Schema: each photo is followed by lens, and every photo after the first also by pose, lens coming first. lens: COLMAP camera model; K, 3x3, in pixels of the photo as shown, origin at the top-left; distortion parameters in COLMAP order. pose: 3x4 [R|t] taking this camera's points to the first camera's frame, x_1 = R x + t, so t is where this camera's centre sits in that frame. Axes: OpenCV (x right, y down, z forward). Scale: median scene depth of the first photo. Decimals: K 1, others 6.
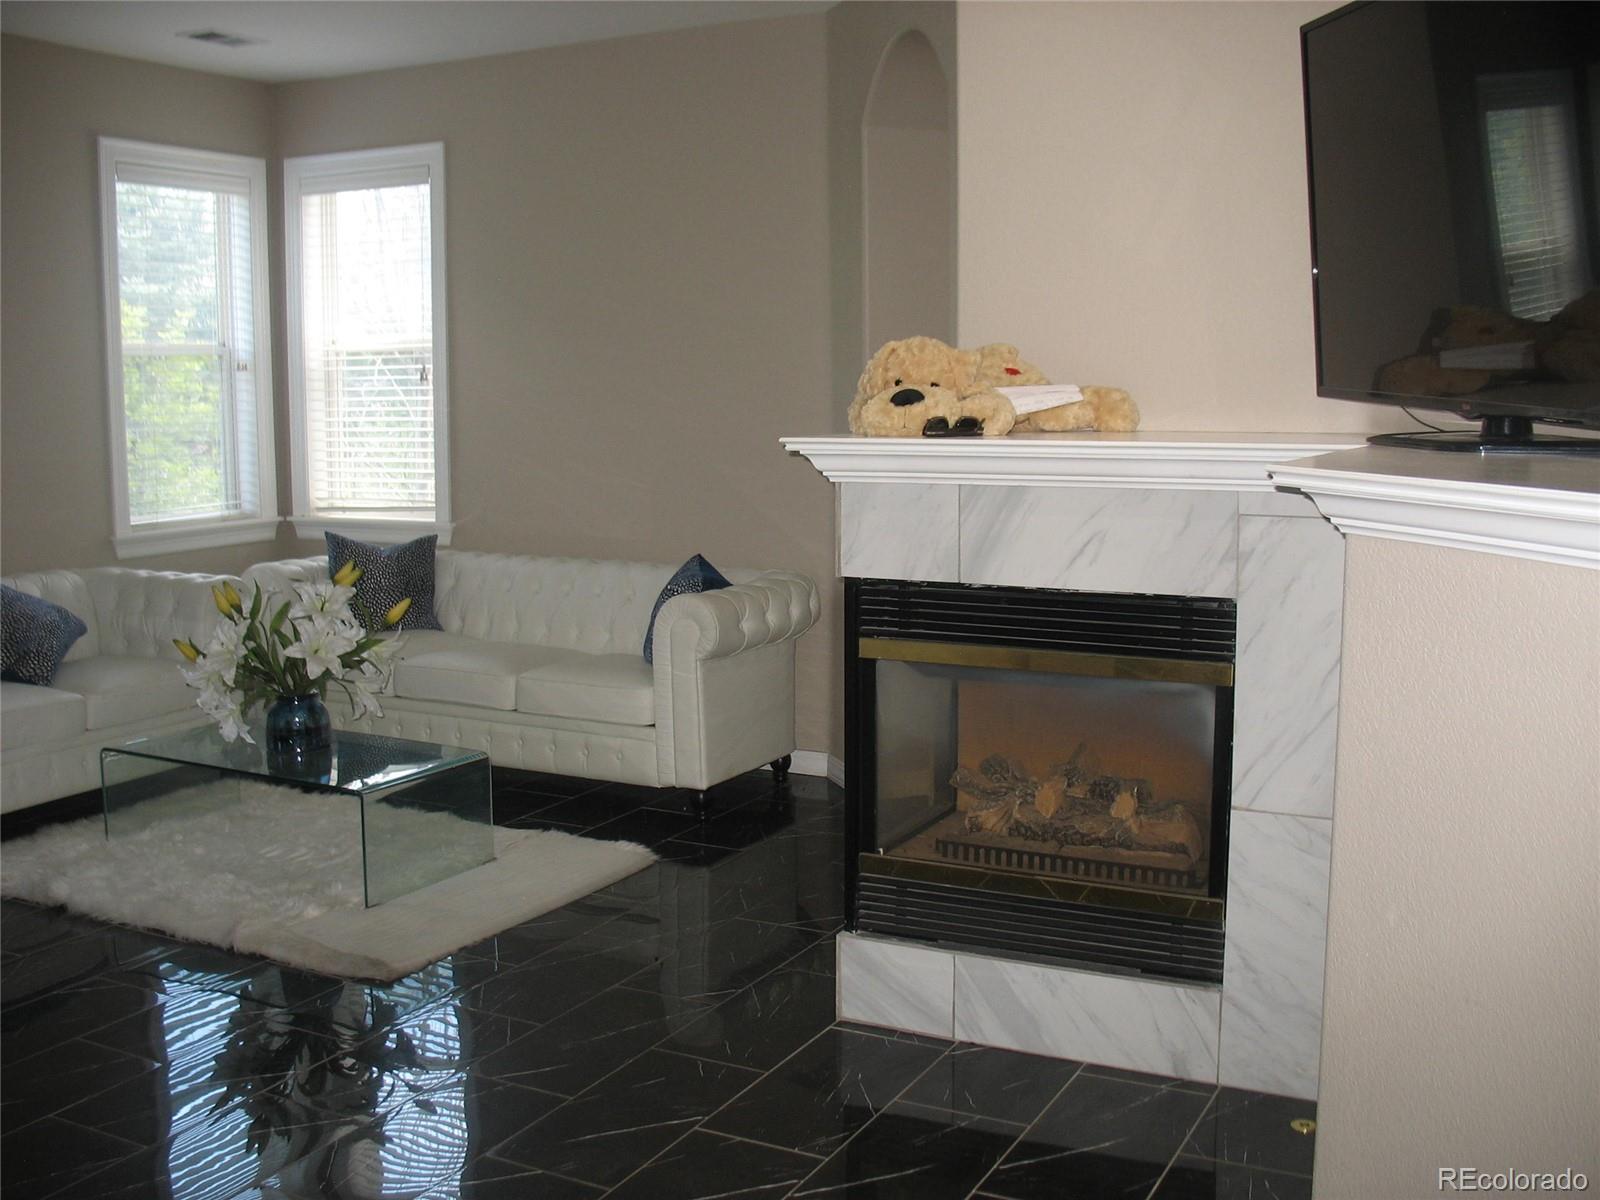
lens RADIAL K [[1653.7, 0, 804.5], [0, 1653.7, 595.3], [0, 0, 1]] dist [-0.135849, 0.000000]
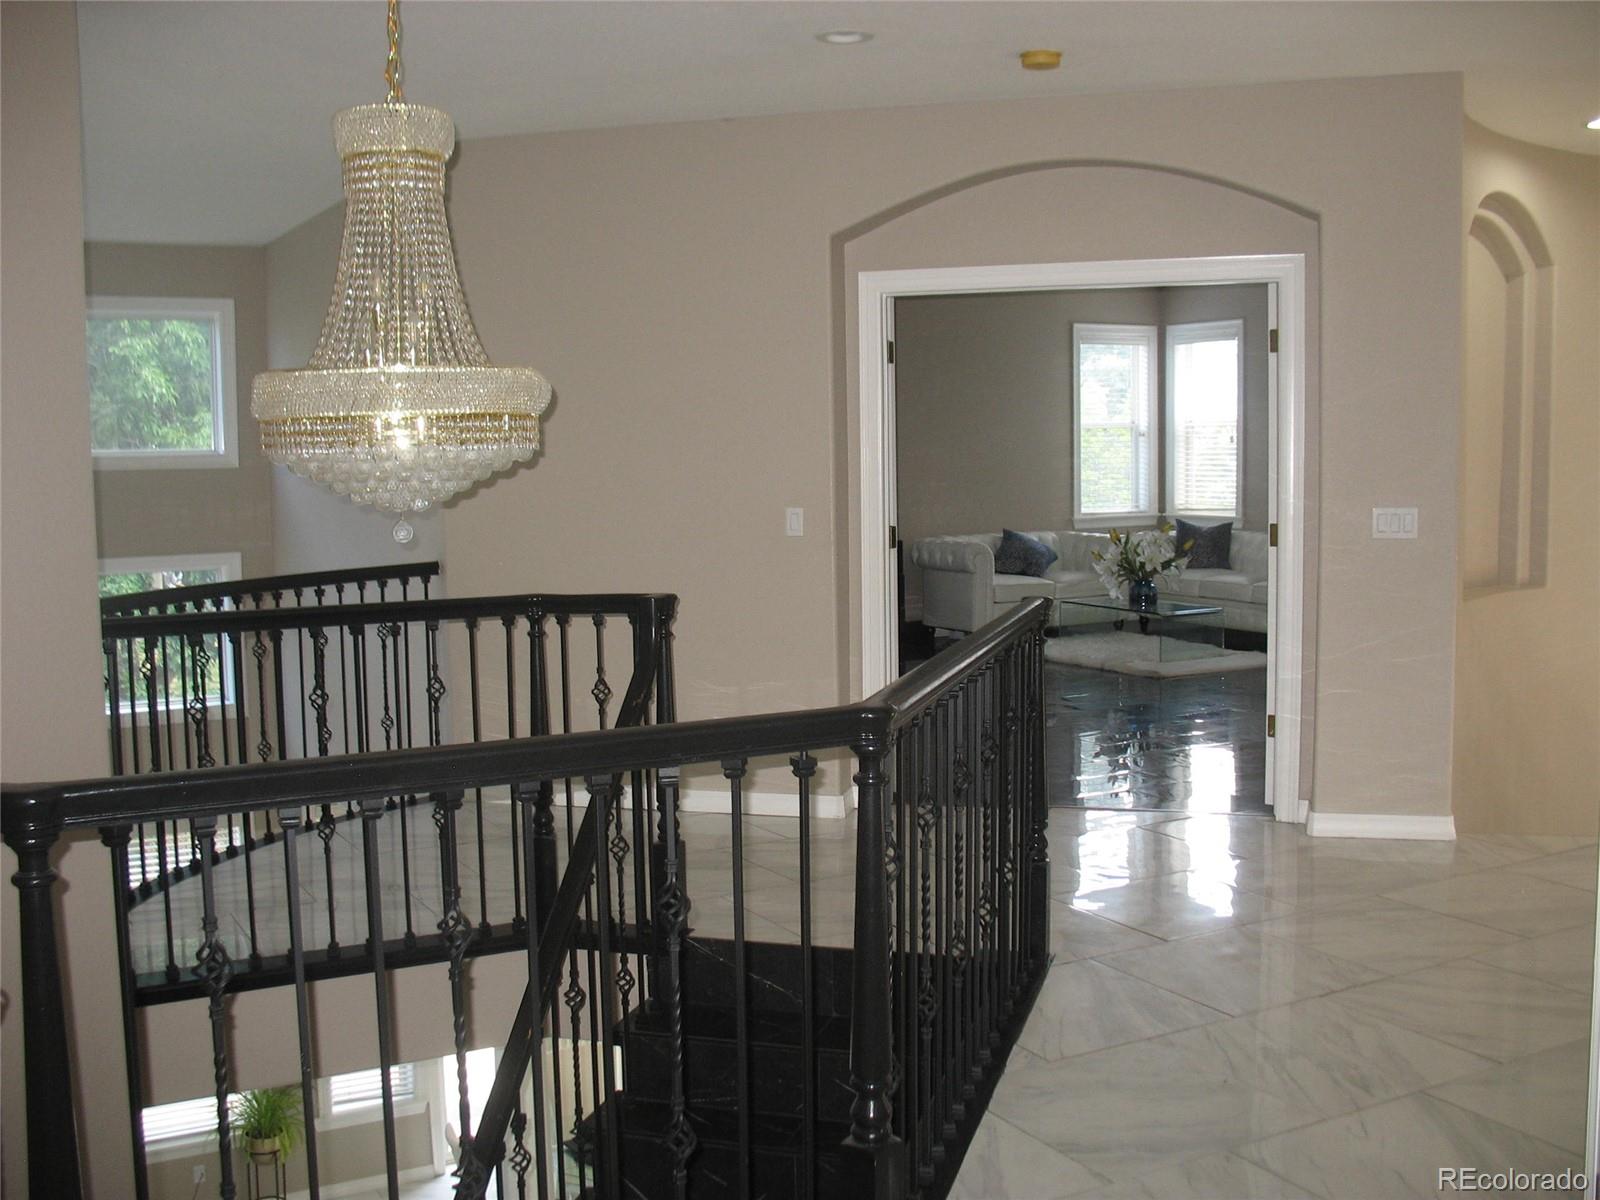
lens RADIAL K [[1653.7, 0, 802.0], [0, 1653.7, 602.0], [0, 0, 1]] dist [-0.135849, 0.000000]
pose [[0.835180, 0.044668, -0.548161, 0.423691], [-0.059649, 0.998174, -0.009544, 0.108389], [0.546733, 0.040668, 0.836319, -0.908295]]
